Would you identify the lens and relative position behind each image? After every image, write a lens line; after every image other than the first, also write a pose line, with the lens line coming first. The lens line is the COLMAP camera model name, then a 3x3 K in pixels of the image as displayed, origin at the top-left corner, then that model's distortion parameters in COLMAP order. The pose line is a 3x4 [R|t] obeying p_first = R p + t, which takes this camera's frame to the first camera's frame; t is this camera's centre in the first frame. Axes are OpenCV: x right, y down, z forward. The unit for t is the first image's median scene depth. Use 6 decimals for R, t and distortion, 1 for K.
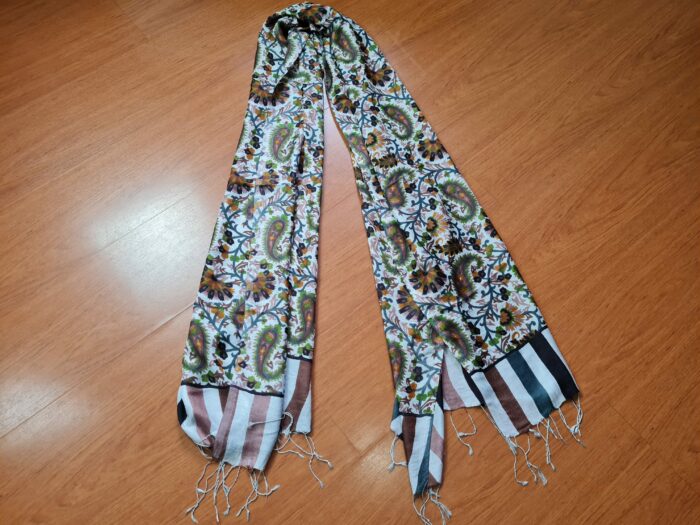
lens RADIAL K [[528.9, 0, 350.0], [0, 528.9, 262.5], [0, 0, 1]] dist [0.019208, -0.016337]
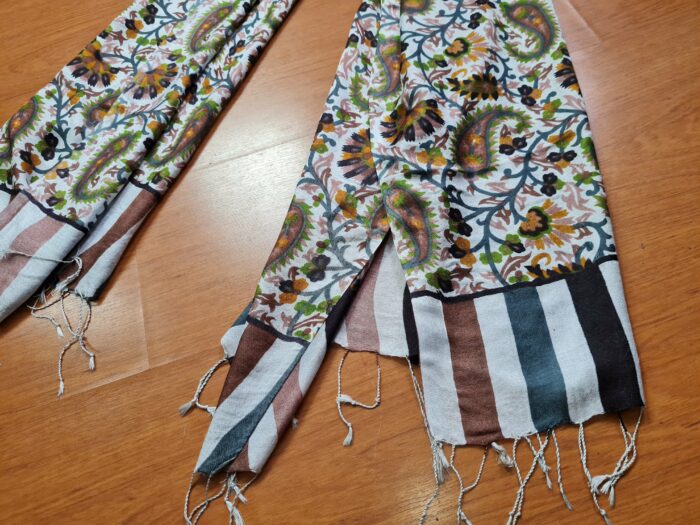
lens RADIAL K [[528.9, 0, 350.0], [0, 528.9, 262.5], [0, 0, 1]] dist [0.019208, -0.016337]
pose [[0.918625, 0.275456, -0.283287, 0.288684], [-0.290390, 0.956842, -0.011267, 0.194975], [0.267957, 0.092614, 0.958969, 0.494775]]
